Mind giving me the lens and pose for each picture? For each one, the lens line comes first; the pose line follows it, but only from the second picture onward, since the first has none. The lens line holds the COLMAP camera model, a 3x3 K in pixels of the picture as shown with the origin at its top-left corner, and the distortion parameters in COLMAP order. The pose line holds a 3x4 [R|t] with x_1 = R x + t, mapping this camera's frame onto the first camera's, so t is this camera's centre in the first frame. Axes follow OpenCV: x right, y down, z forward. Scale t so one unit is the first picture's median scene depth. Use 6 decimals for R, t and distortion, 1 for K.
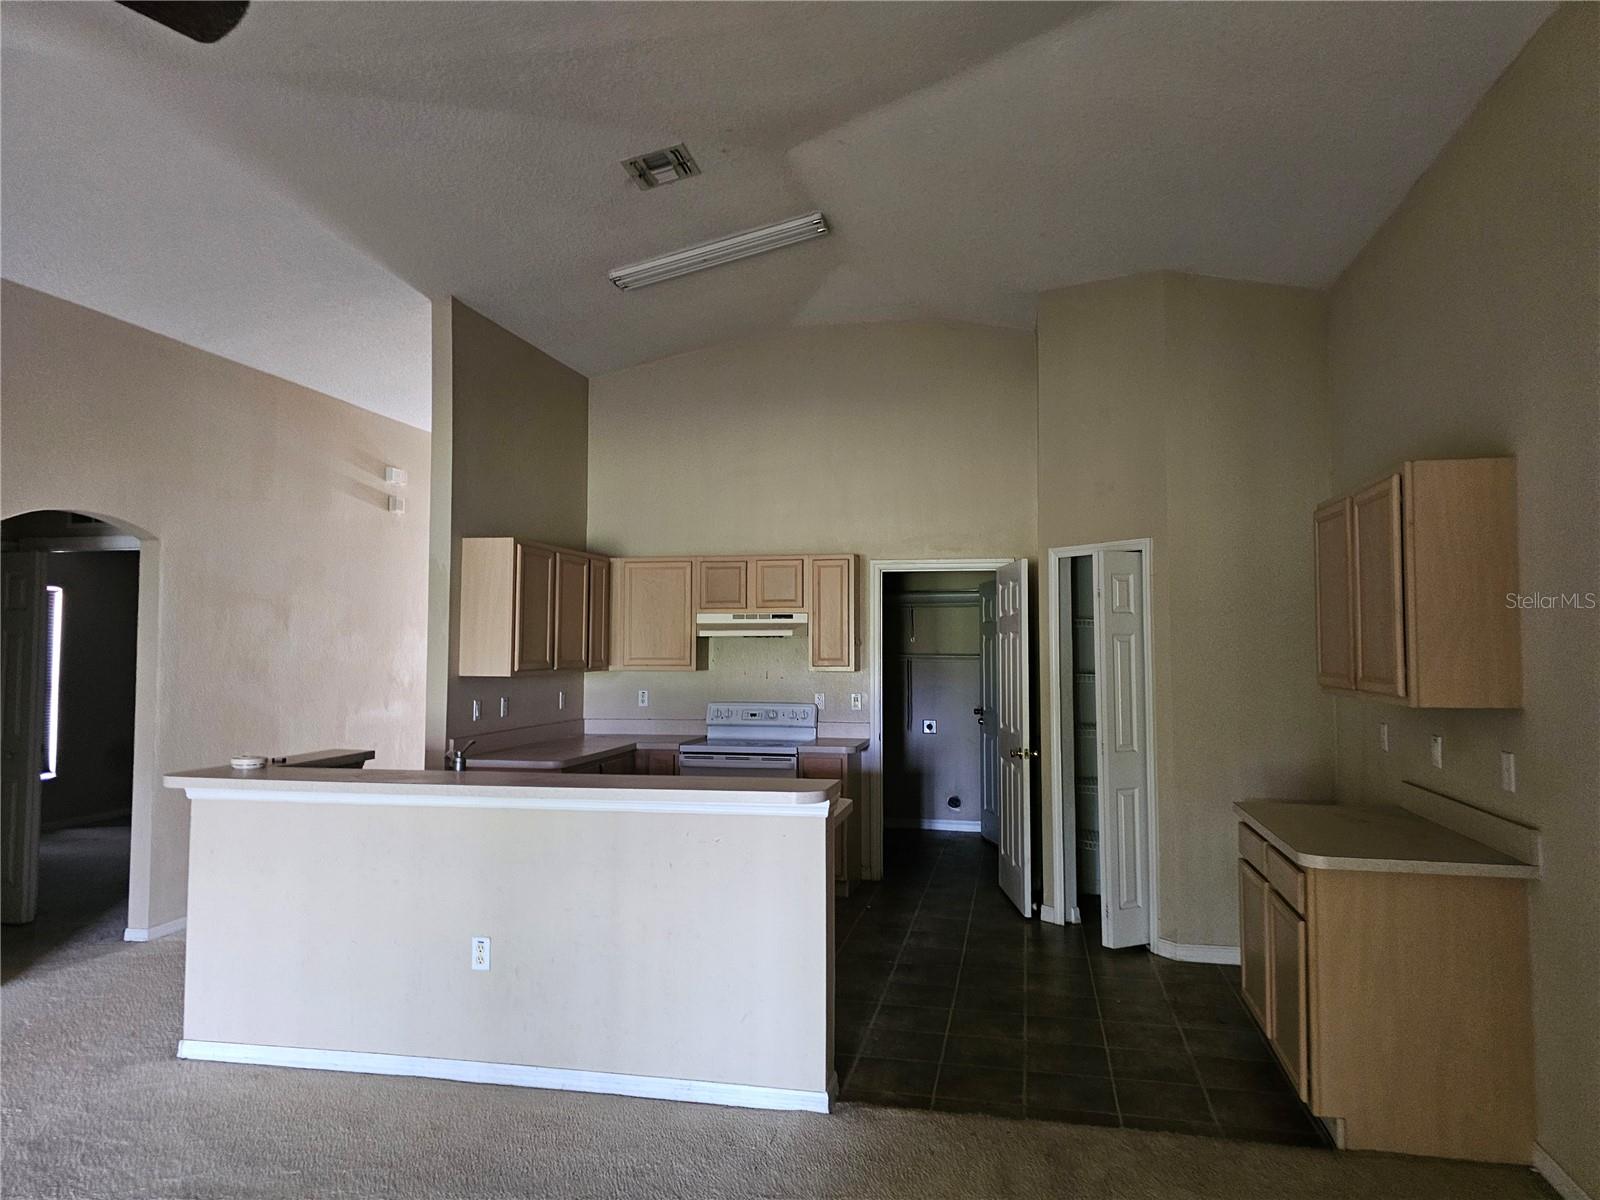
lens RADIAL K [[1081.7, 0, 803.1], [0, 1081.7, 598.1], [0, 0, 1]] dist [0.048255, -0.026749]
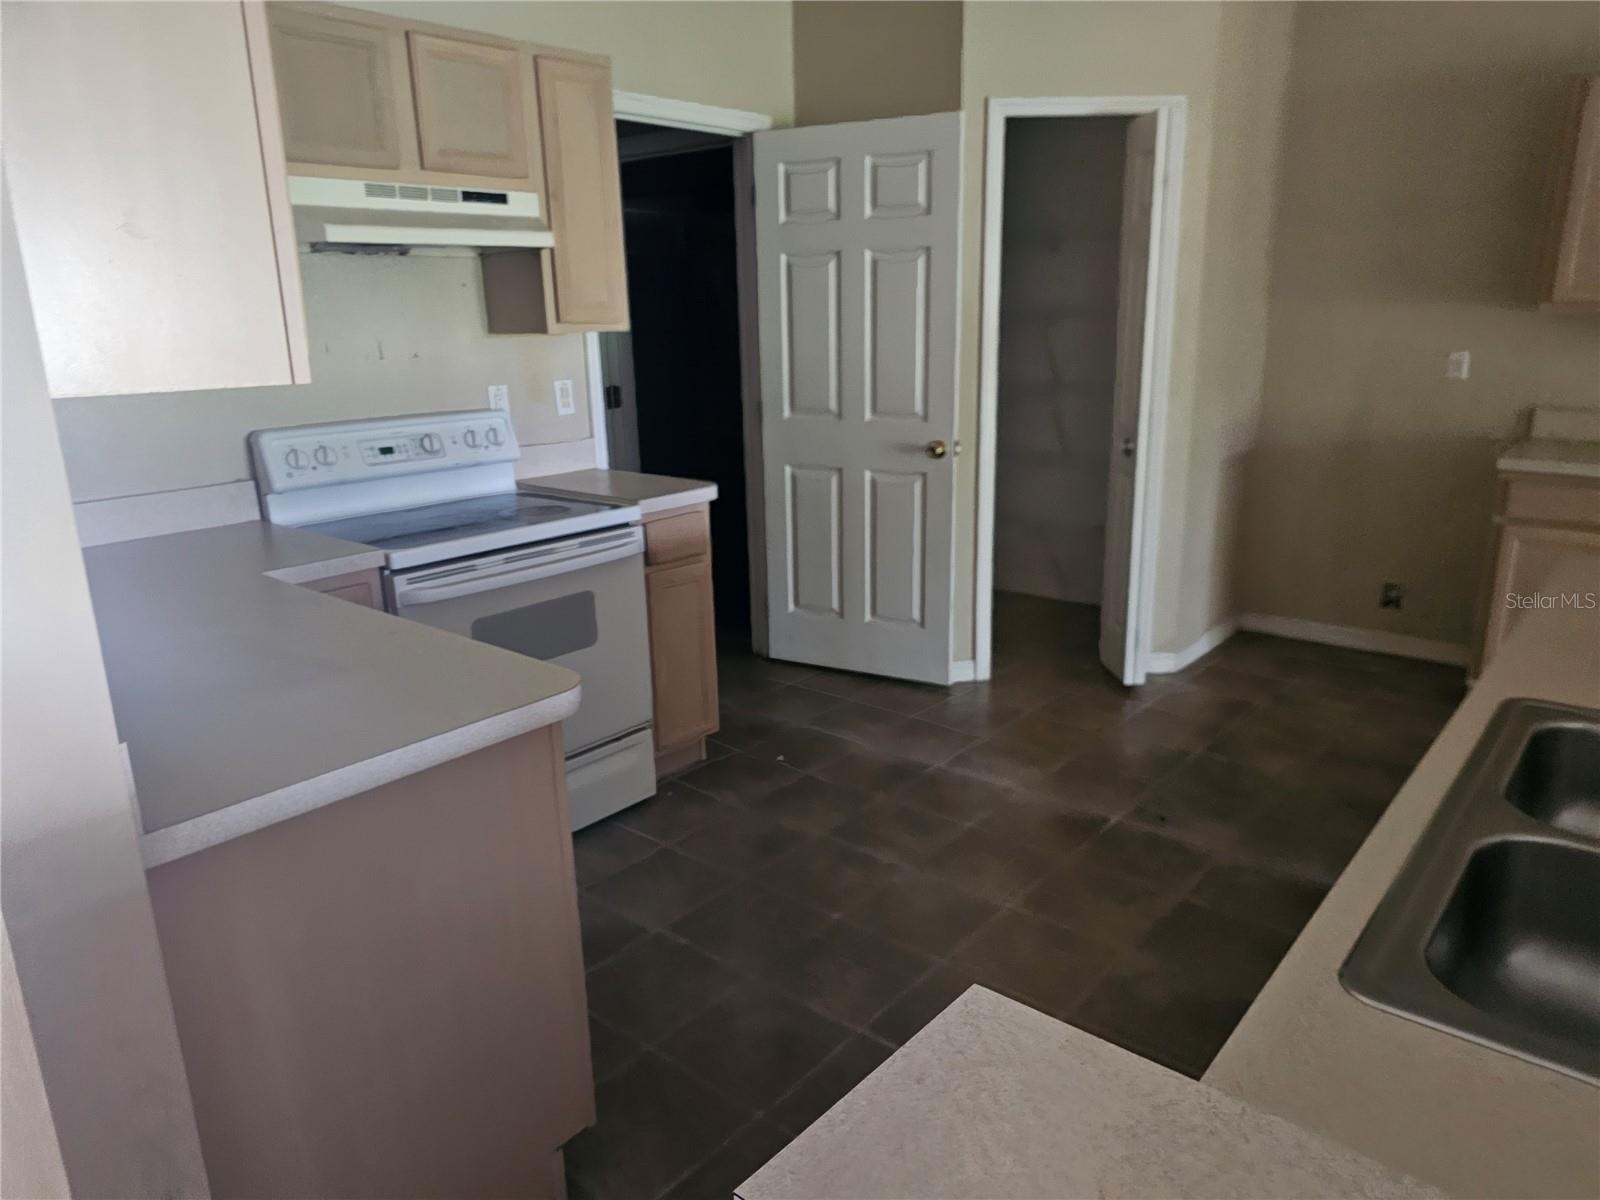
lens RADIAL K [[1081.7, 0, 797.6], [0, 1081.7, 603.6], [0, 0, 1]] dist [0.048255, -0.026749]
pose [[0.478207, -0.245443, 0.843253, -0.345612], [-0.015071, 0.957720, 0.287308, 0.043299], [-0.878118, -0.150101, 0.454289, 0.683075]]
